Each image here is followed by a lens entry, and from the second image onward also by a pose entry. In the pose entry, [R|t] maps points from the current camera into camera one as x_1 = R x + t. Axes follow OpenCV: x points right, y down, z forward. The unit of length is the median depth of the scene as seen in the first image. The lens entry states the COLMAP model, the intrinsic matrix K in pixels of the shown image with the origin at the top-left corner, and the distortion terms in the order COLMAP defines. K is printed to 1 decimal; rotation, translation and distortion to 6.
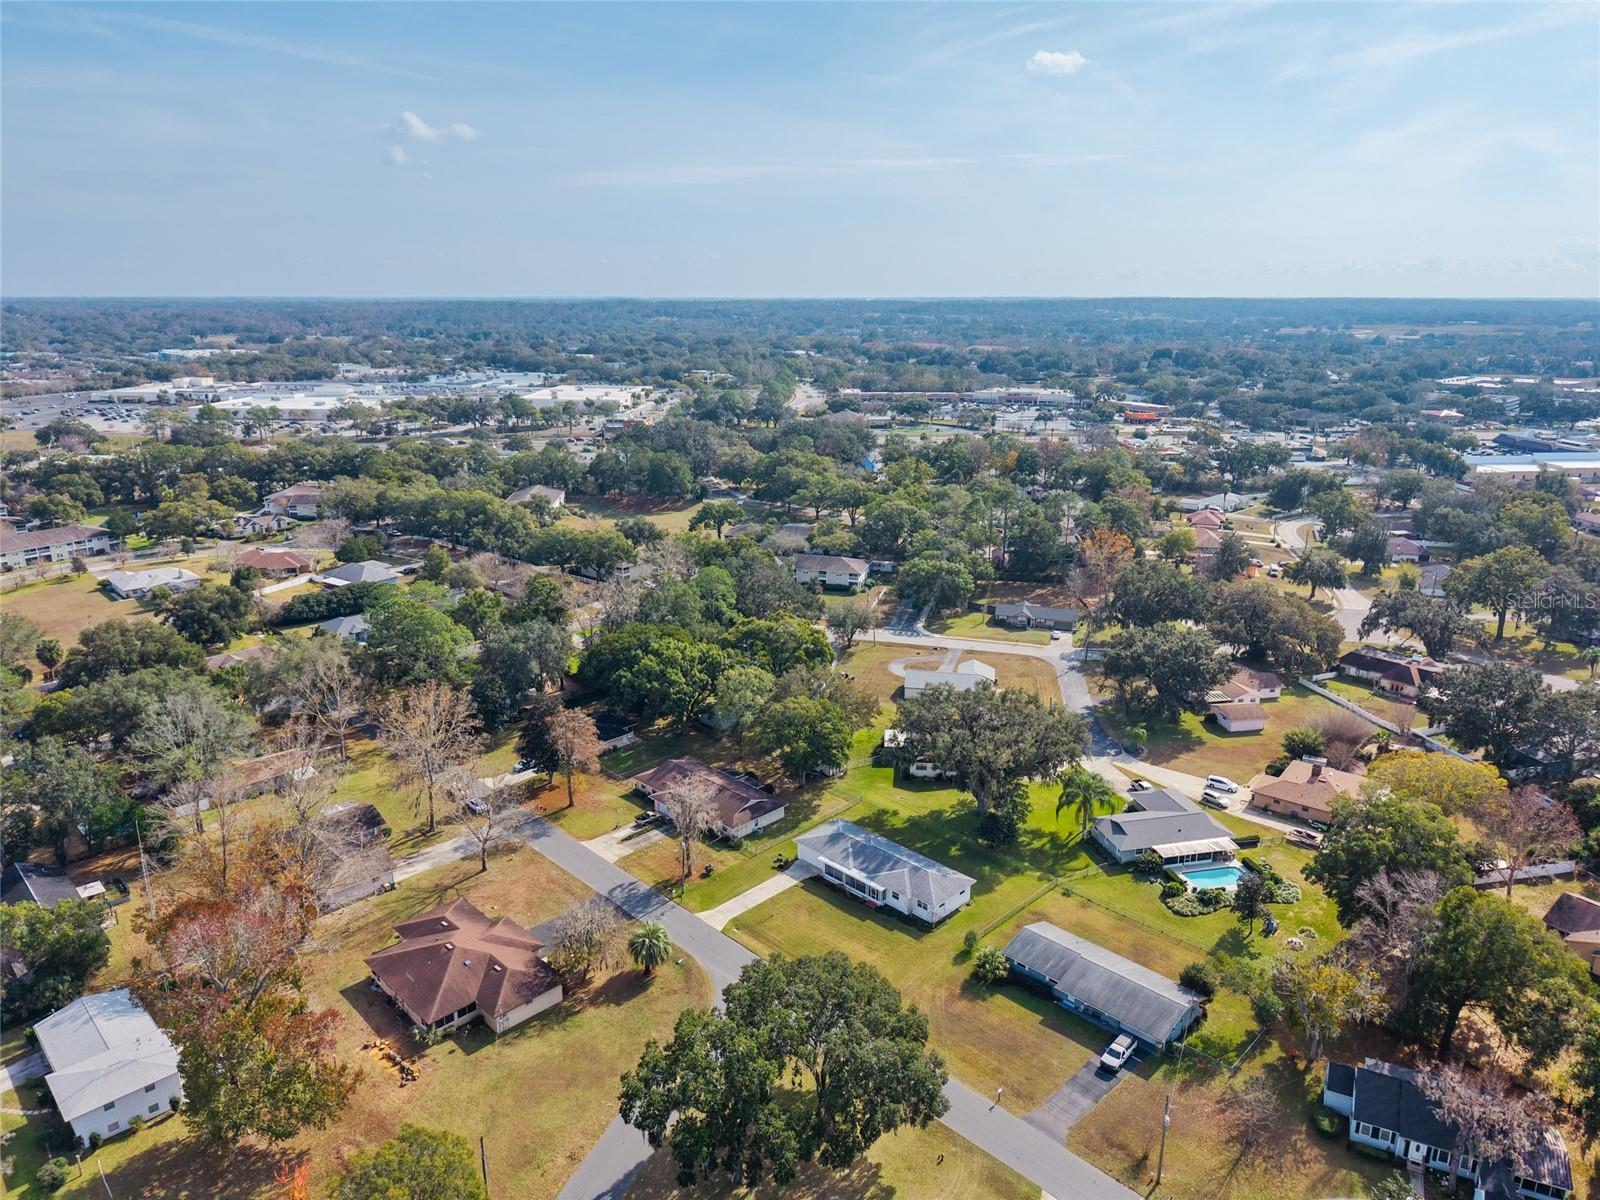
lens RADIAL K [[1077.1, 0, 800.0], [0, 1077.1, 600.0], [0, 0, 1]] dist [0.019557, 0.000421]
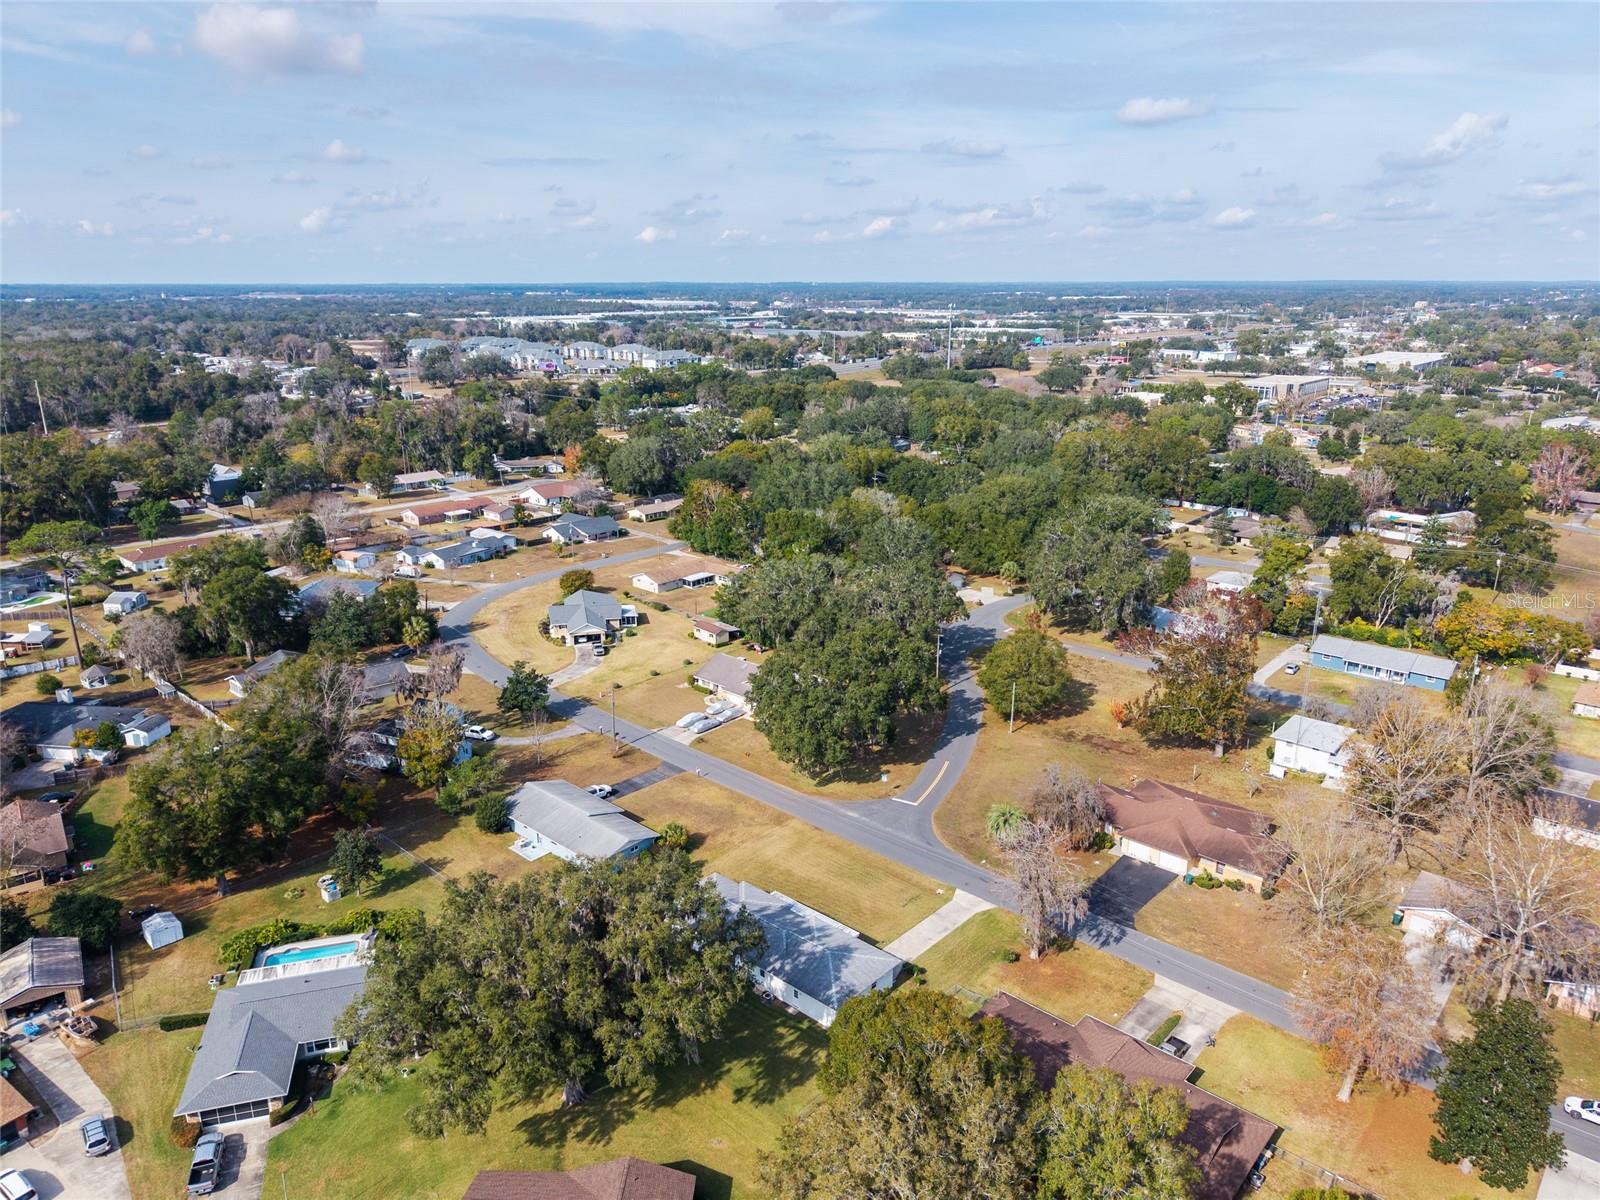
lens RADIAL K [[1111.9, 0, 800.0], [0, 1111.9, 600.0], [0, 0, 1]] dist [-0.003156, -0.000609]
pose [[-0.998408, 0.019255, -0.053025, 0.094844], [-0.013530, 0.830778, 0.556439, -0.363796], [0.054766, 0.556270, -0.829195, 1.507526]]
